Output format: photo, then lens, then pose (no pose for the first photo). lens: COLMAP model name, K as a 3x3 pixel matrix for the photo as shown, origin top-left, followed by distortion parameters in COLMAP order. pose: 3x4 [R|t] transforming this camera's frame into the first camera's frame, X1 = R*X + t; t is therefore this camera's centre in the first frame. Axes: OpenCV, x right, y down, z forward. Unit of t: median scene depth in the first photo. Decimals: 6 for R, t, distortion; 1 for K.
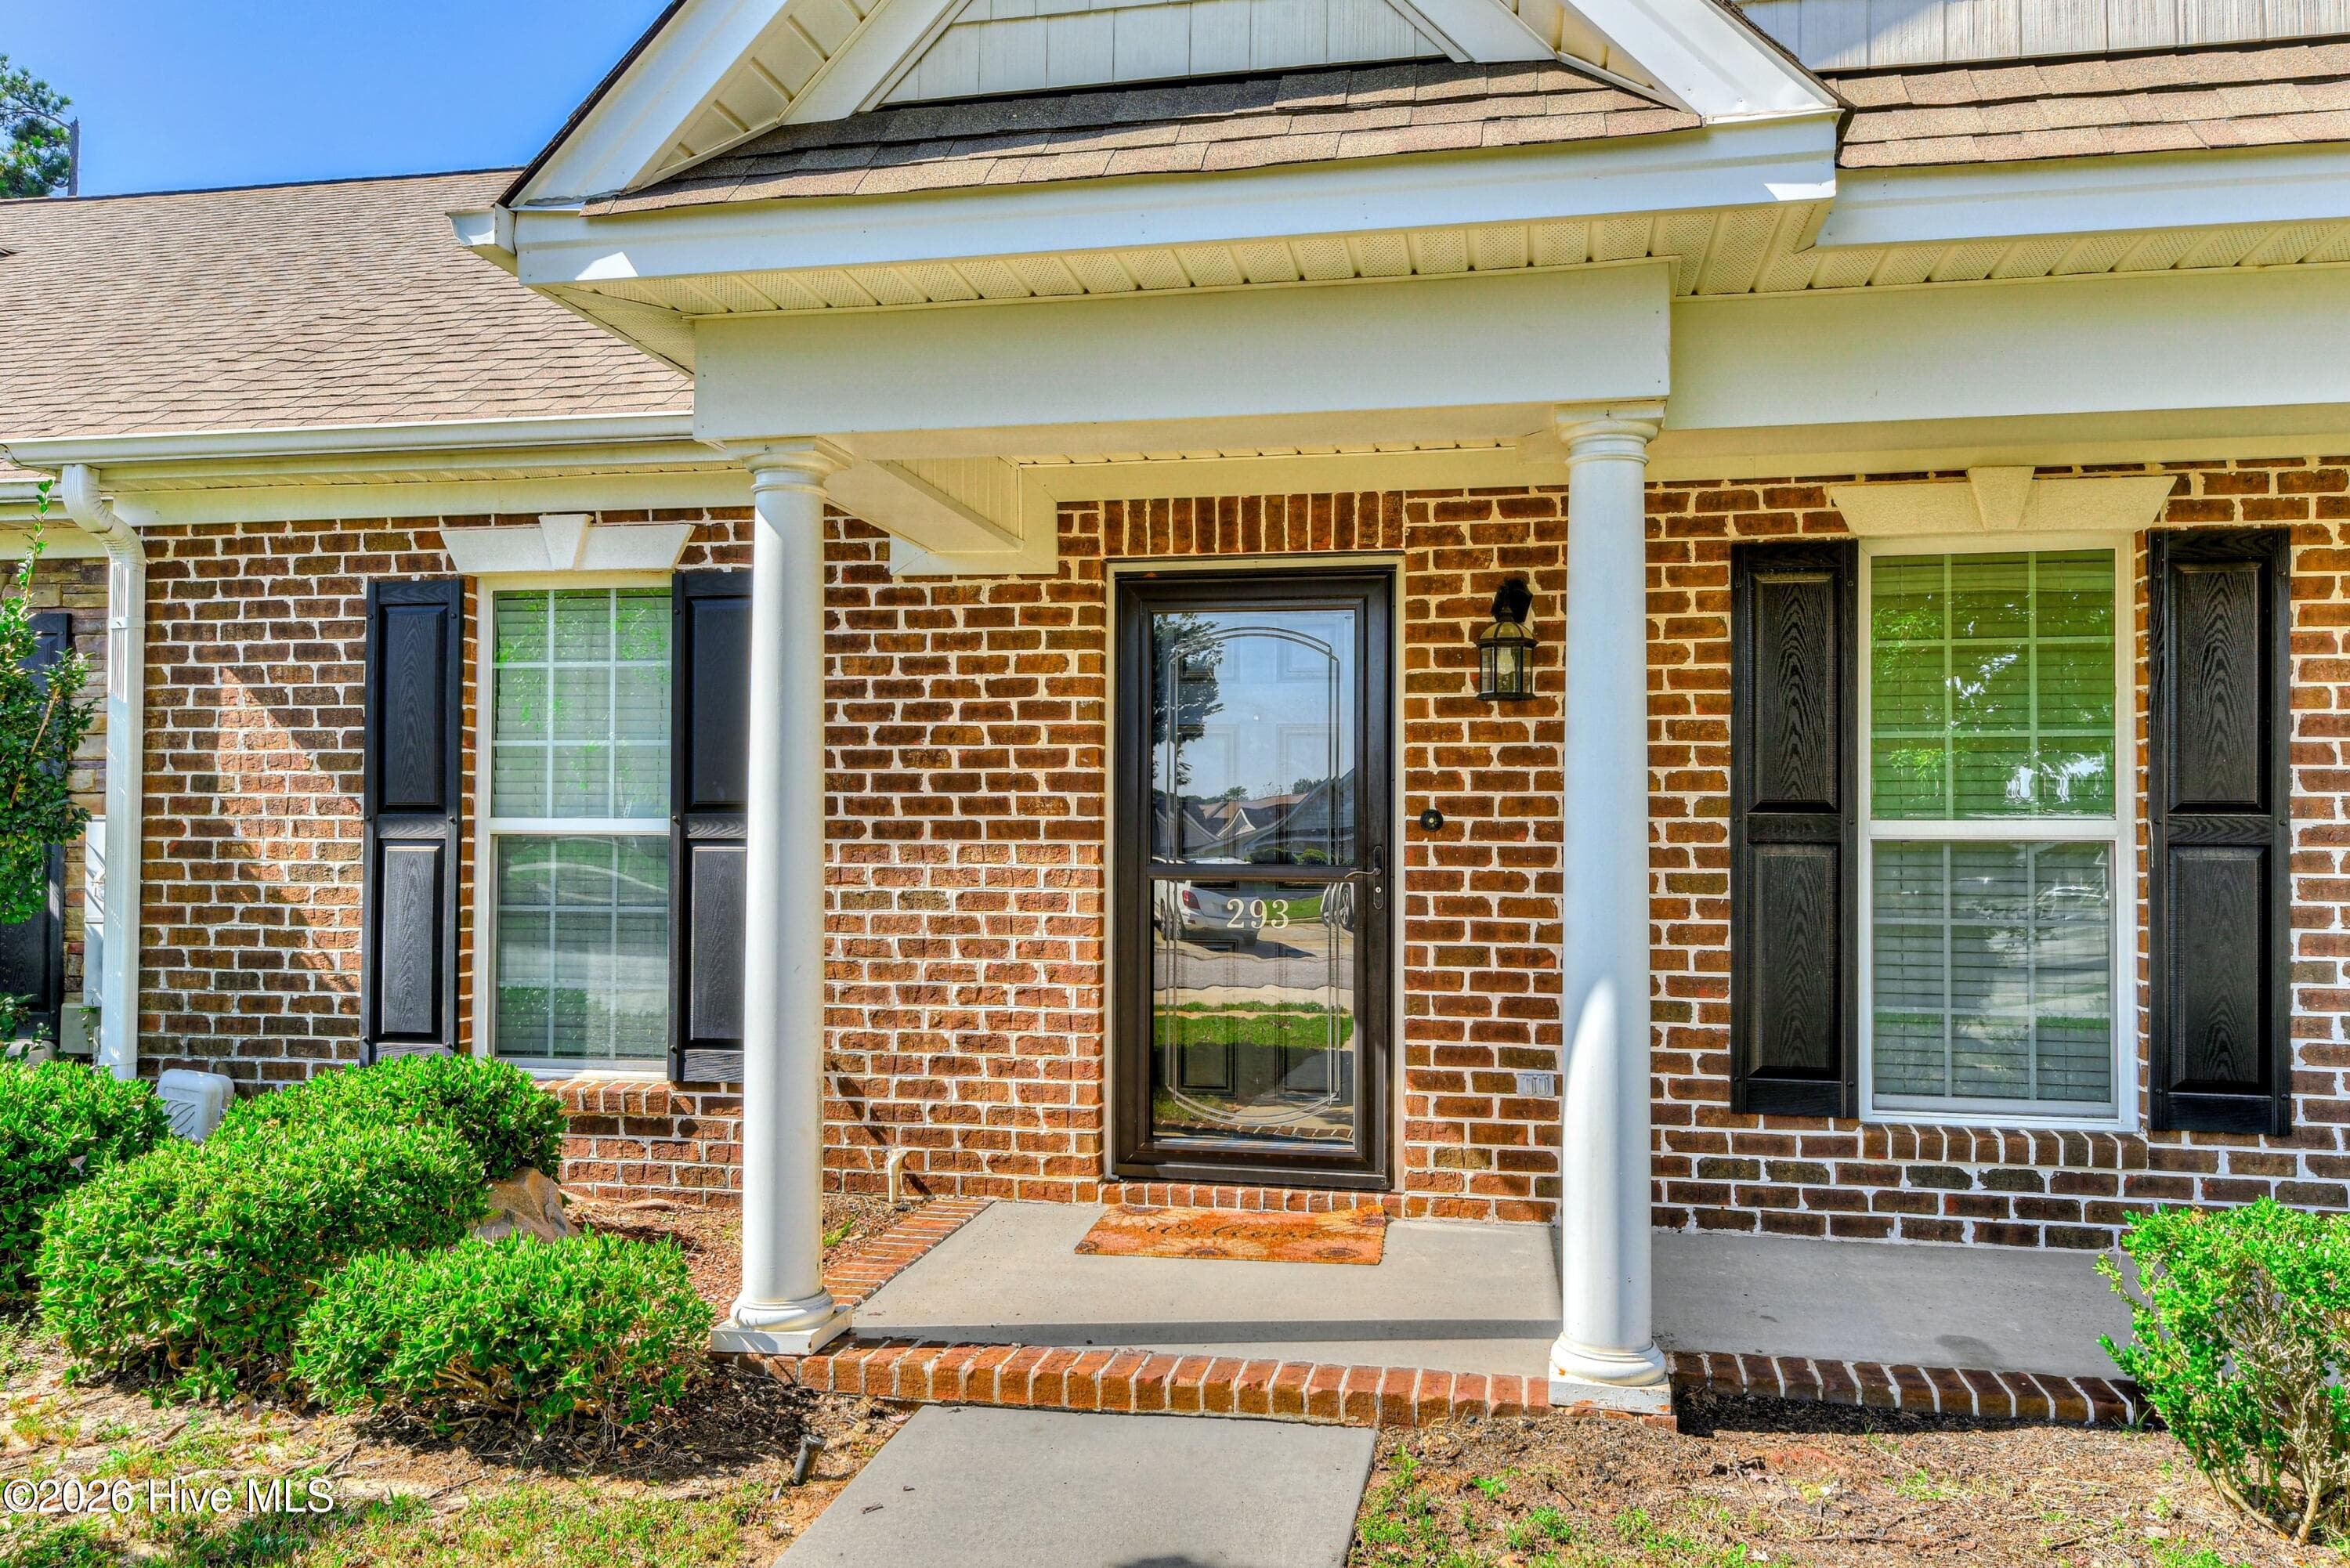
lens RADIAL K [[1731.9, 0, 1175.0], [0, 1731.9, 784.0], [0, 0, 1]] dist [0.027659, 0.000778]
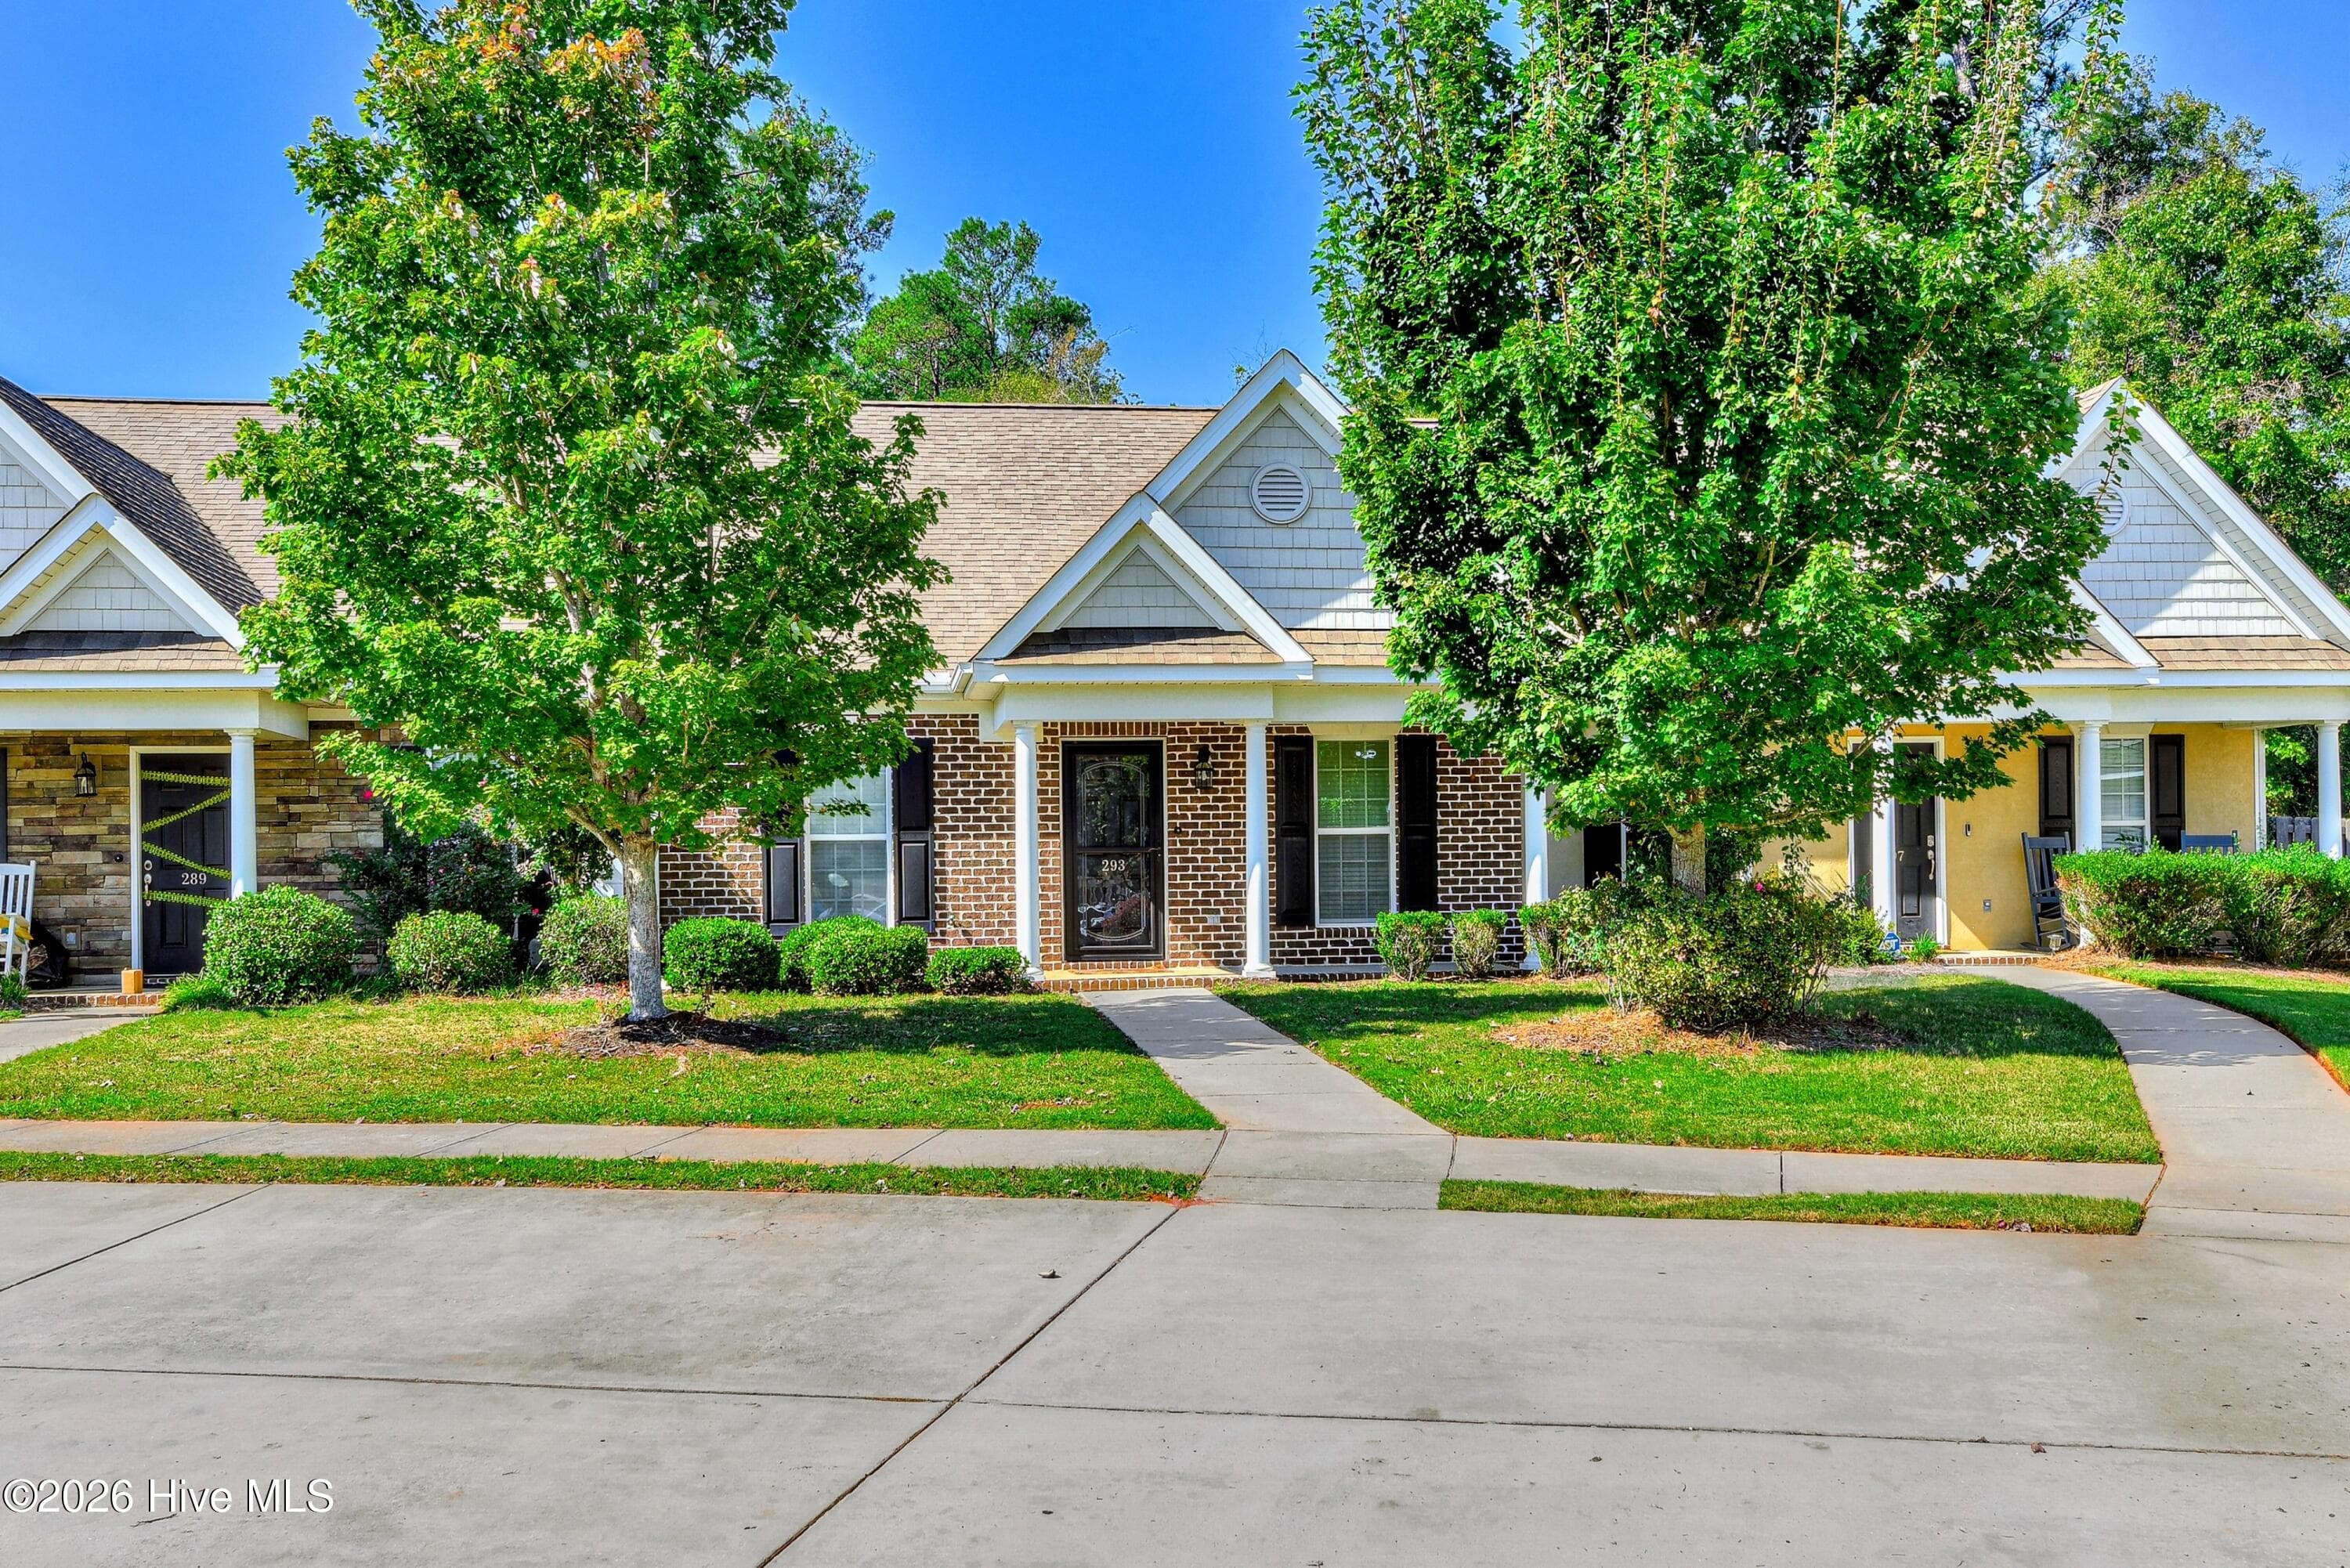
lens RADIAL K [[2074.3, 0, 1168.9], [0, 2074.3, 740.3], [0, 0, 1]] dist [-0.005064, 0.006120]
pose [[0.946352, 0.000845, 0.323137, -0.975441], [0.006622, 0.999736, -0.022007, -0.052671], [-0.323070, 0.022967, 0.946096, -2.249682]]
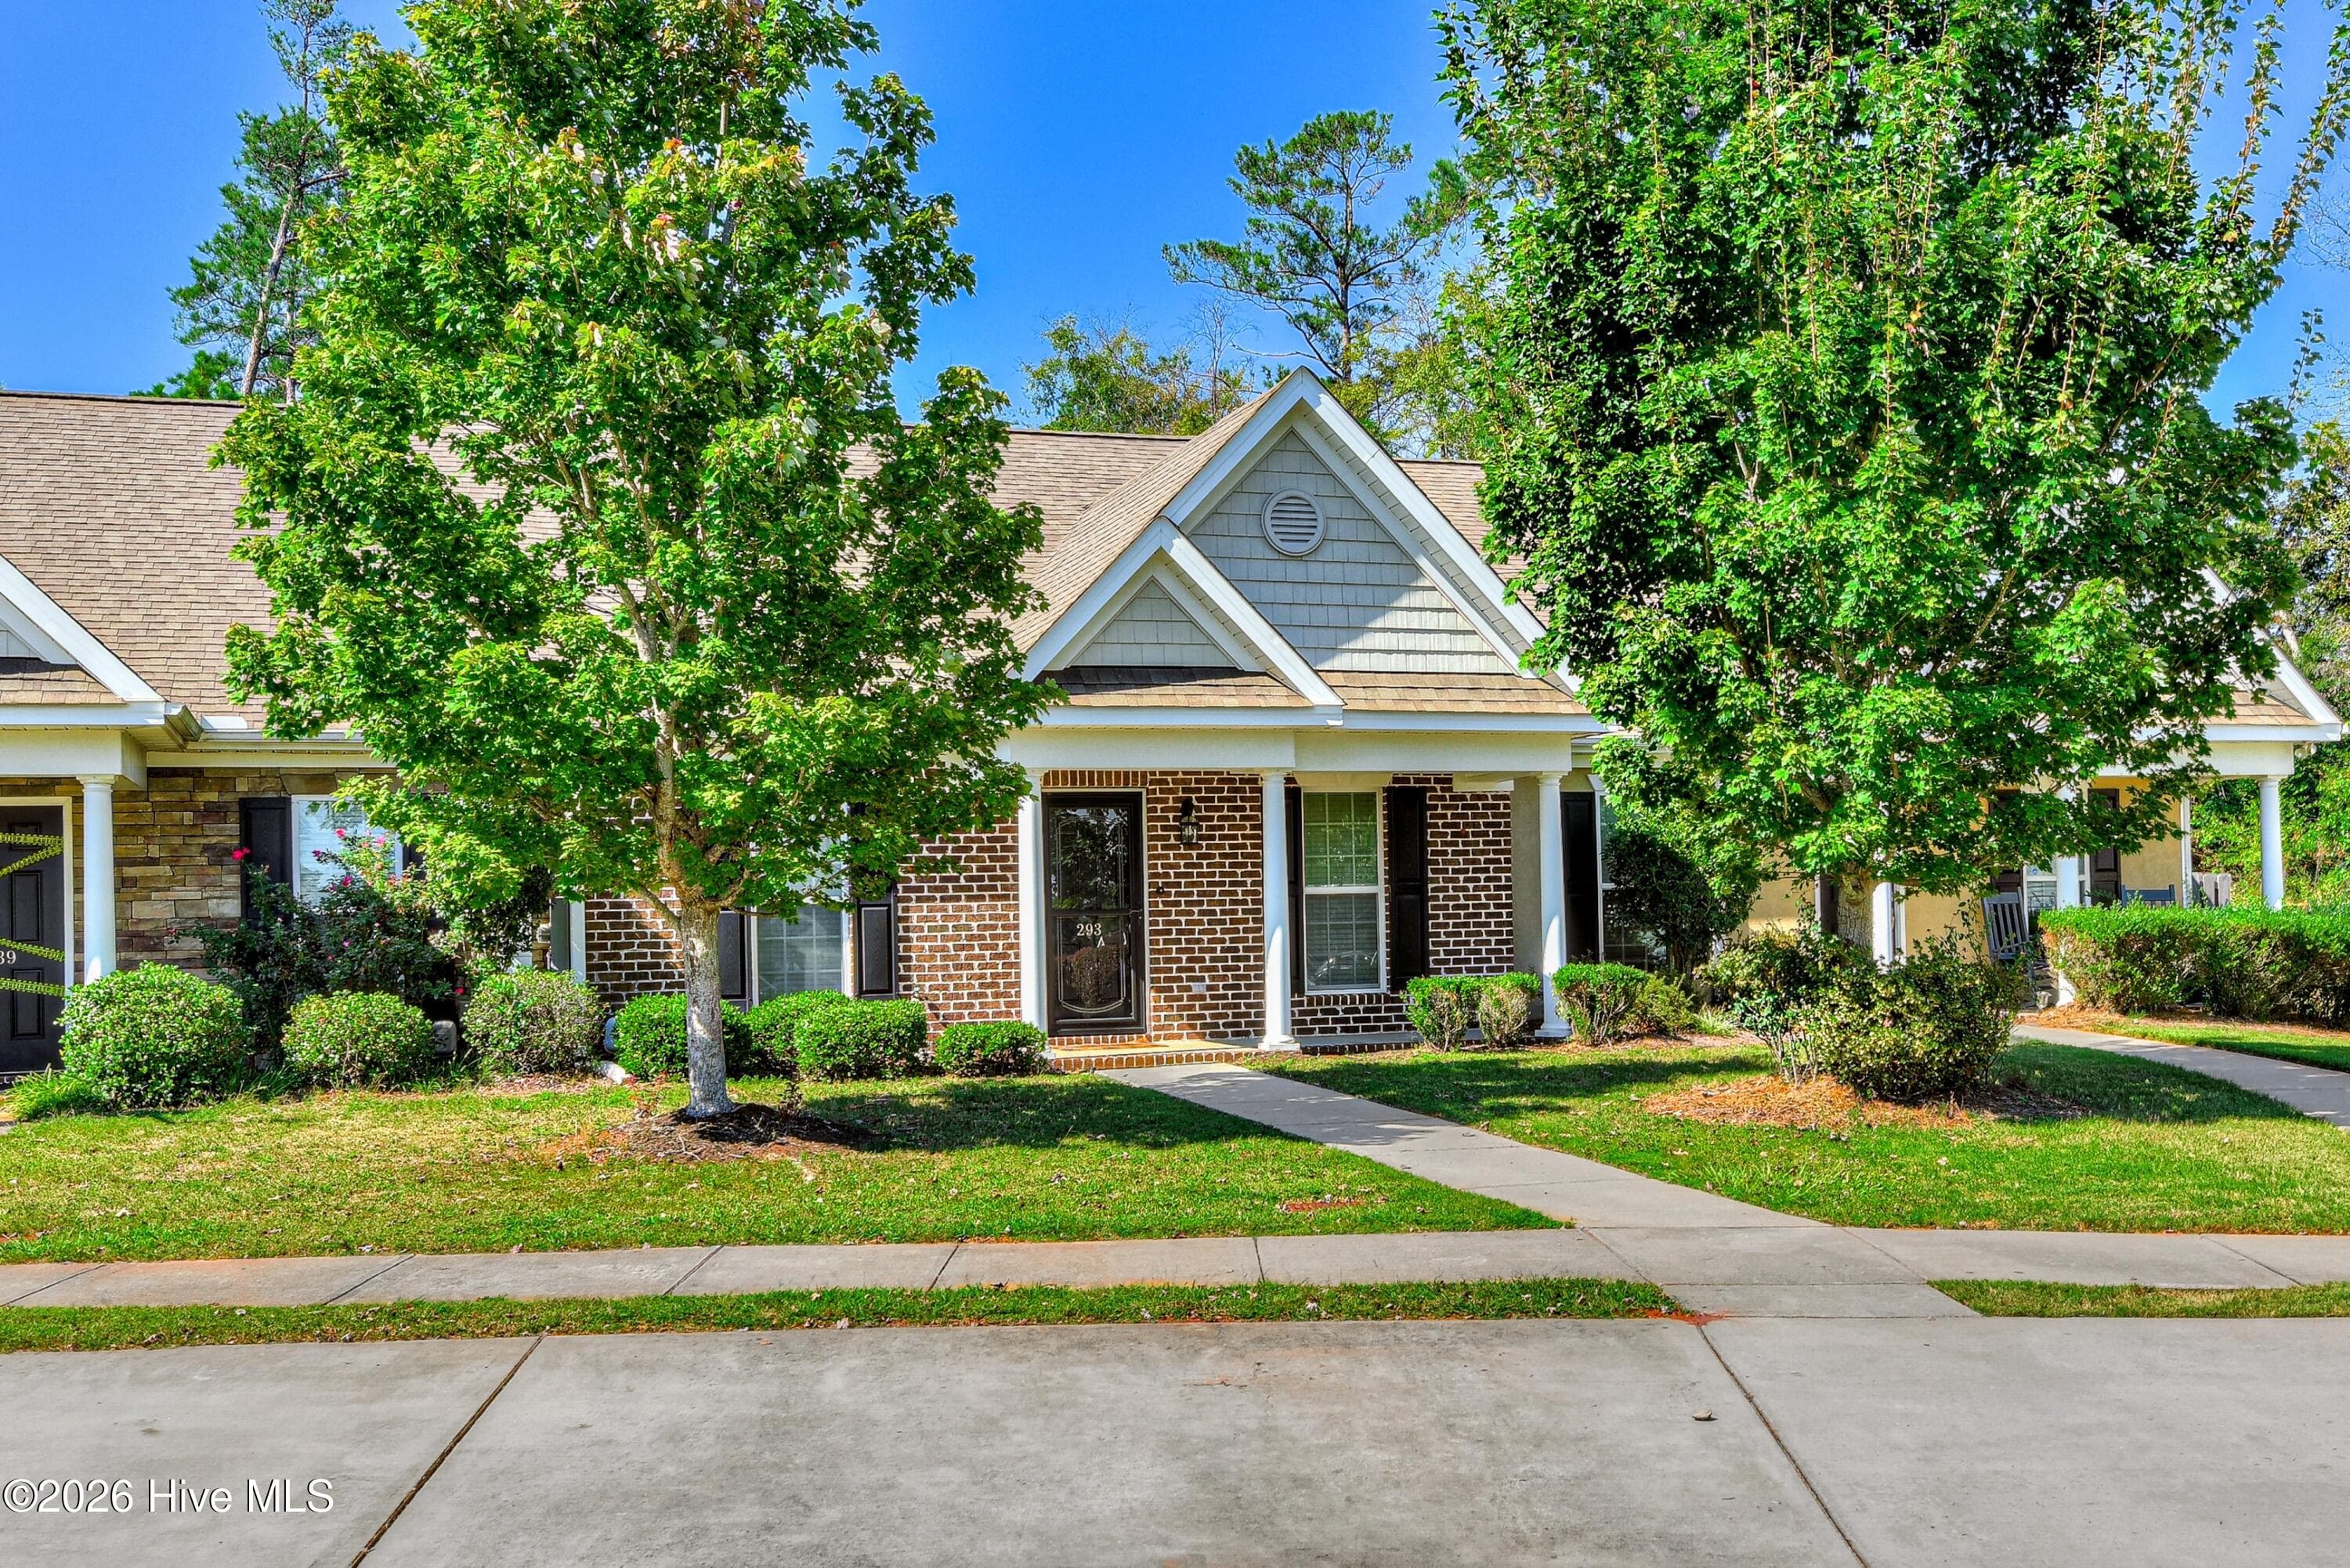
lens RADIAL K [[2161.8, 0, 1181.6], [0, 2161.8, 755.8], [0, 0, 1]] dist [0.010322, -0.005103]
pose [[0.876168, 0.011078, 0.481879, -1.397529], [0.009355, 0.999157, -0.039981, -0.051307], [-0.481916, 0.039538, 0.875325, -1.882769]]
